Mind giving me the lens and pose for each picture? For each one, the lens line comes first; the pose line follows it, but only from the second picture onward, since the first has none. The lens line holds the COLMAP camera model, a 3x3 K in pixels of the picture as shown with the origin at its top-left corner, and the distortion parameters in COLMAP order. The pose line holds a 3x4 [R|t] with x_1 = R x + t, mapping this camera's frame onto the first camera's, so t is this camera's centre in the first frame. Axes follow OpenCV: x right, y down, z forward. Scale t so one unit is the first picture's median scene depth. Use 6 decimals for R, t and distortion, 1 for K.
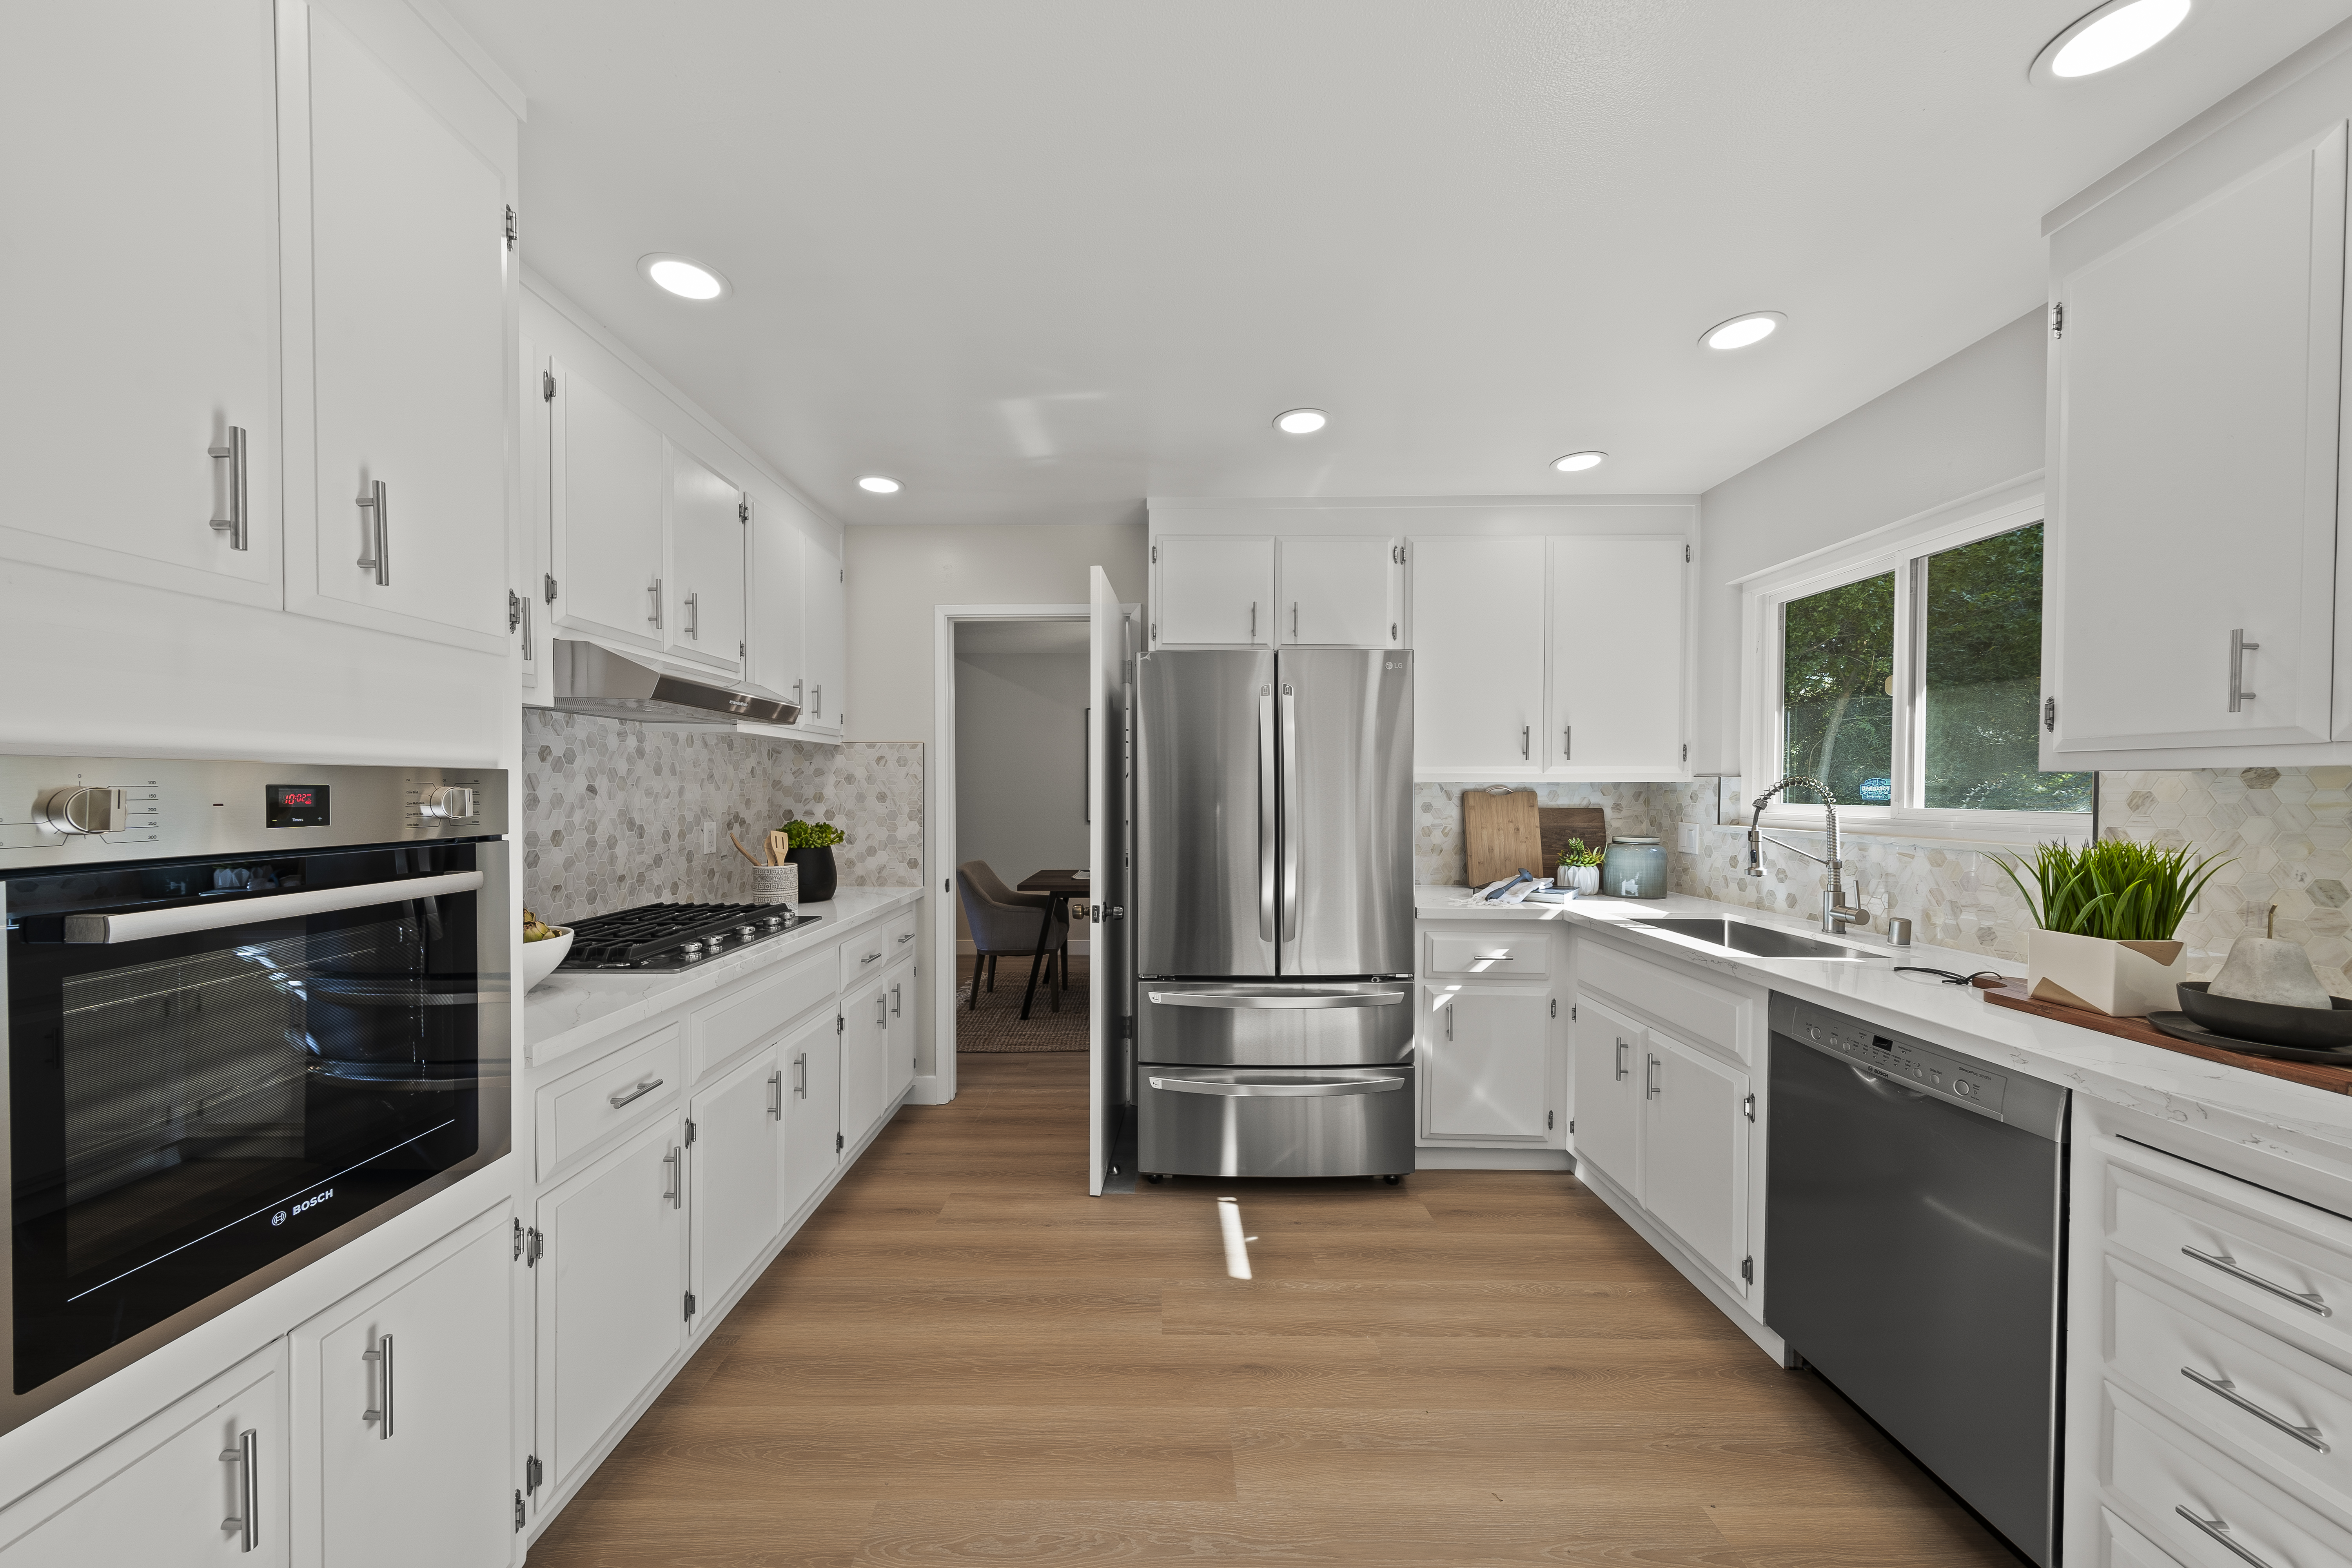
lens RADIAL K [[812.5, 0, 1157.3], [0, 812.5, 803.0], [0, 0, 1]] dist [-0.001519, -0.000109]
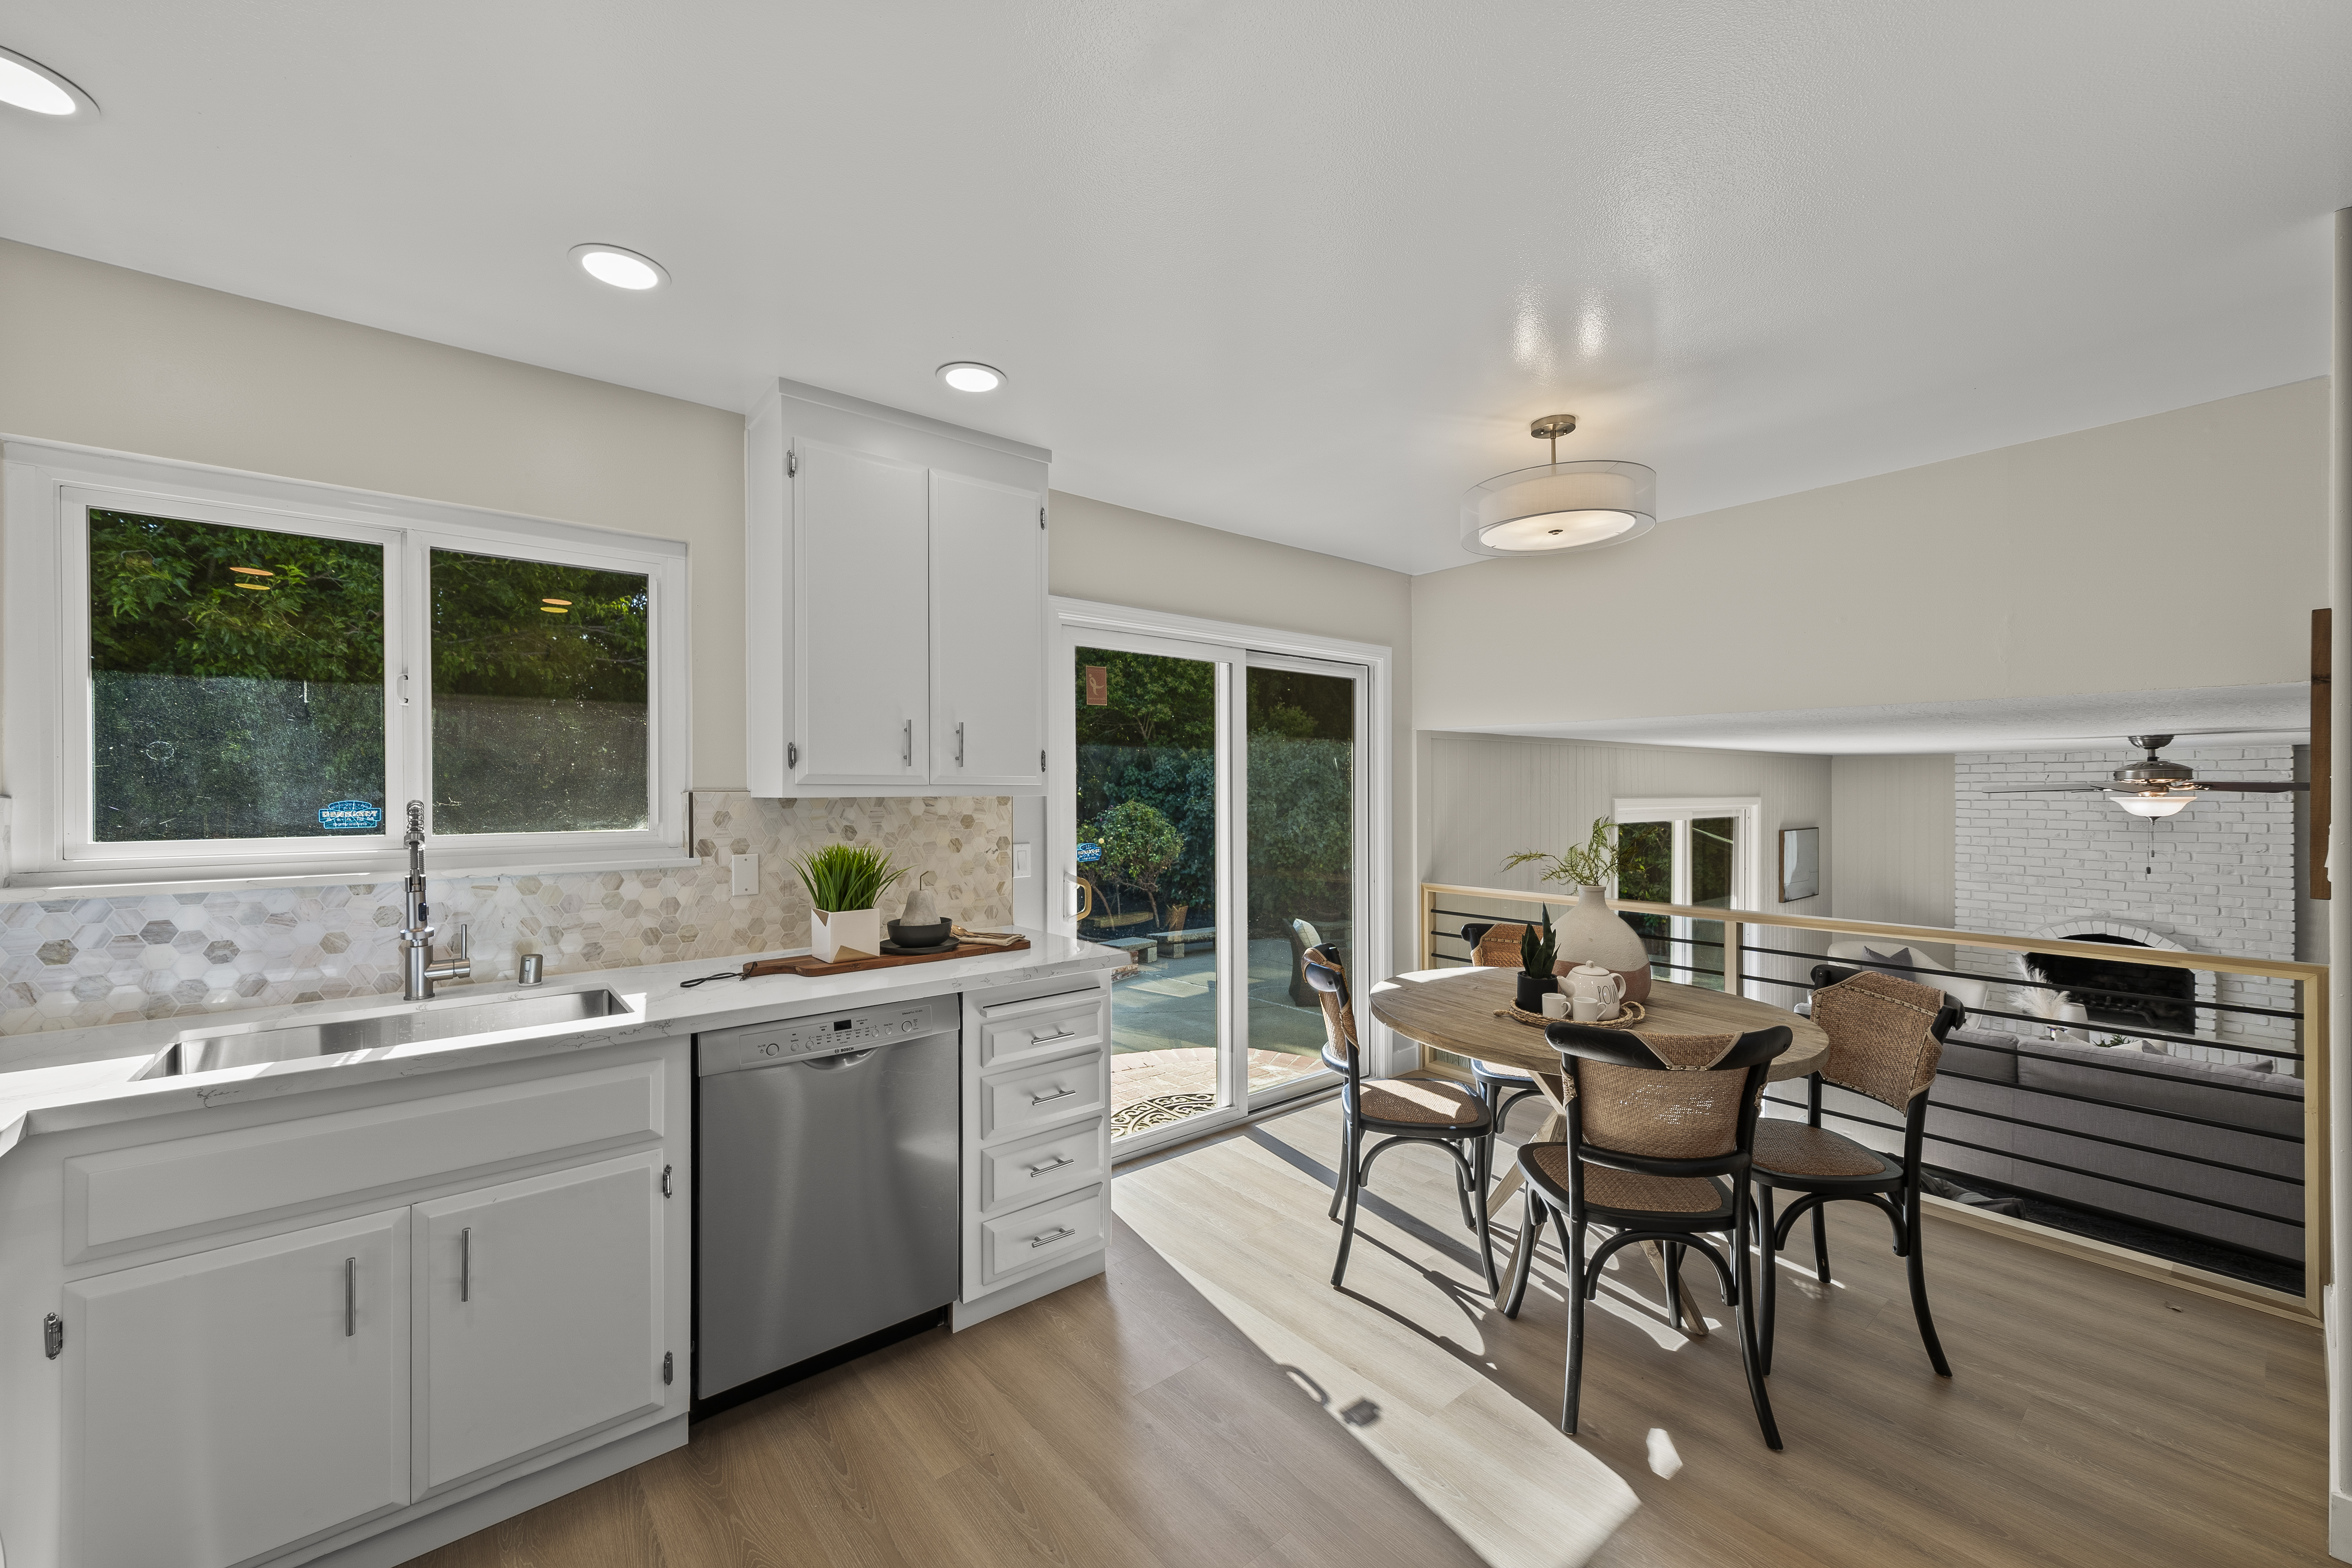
lens RADIAL K [[906.8, 0, 1166.2], [0, 906.8, 792.6], [0, 0, 1]] dist [0.003613, 0.000309]
pose [[-0.635951, -0.004701, 0.771715, -0.264443], [0.014794, 0.999723, 0.018281, -0.039197], [-0.771587, 0.023042, -0.635706, 0.871854]]
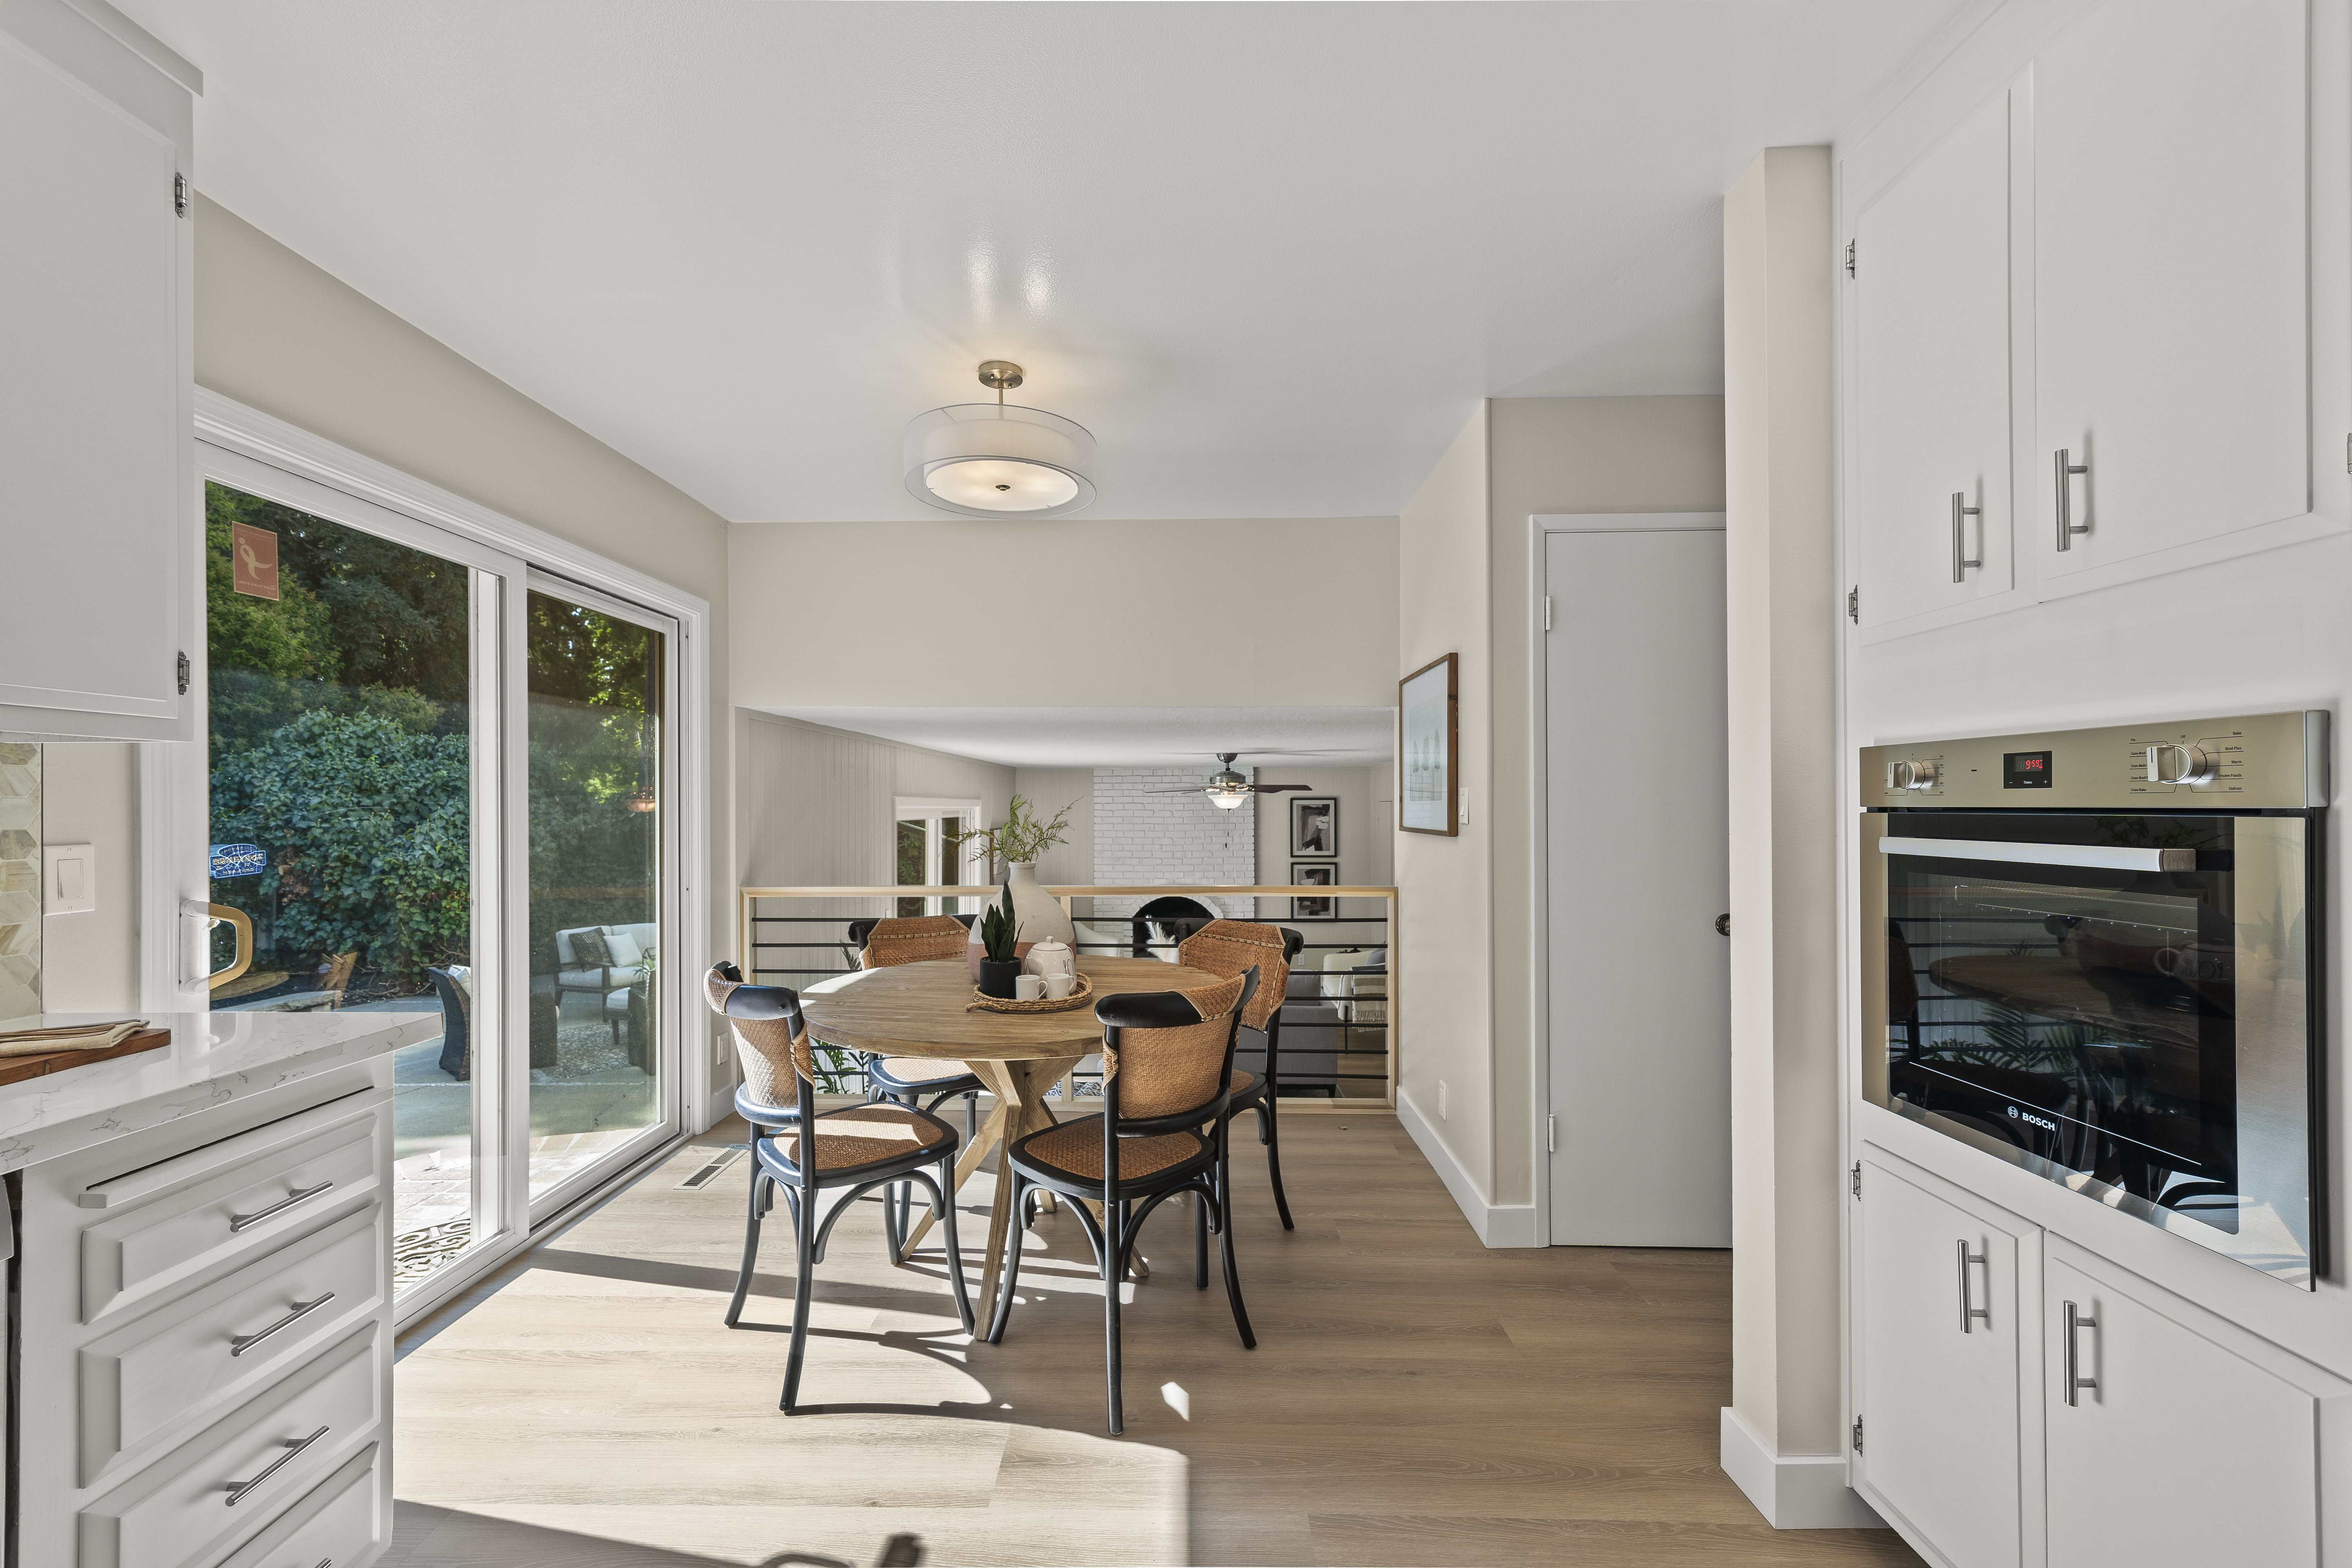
lens RADIAL K [[895.0, 0, 1155.2], [0, 895.0, 804.0], [0, 0, 1]] dist [0.001448, 0.000172]
pose [[-0.999894, 0.000327, 0.014556, 0.061923], [0.000592, 0.999835, 0.018154, 0.009925], [-0.014547, 0.018160, -0.999729, 0.831750]]
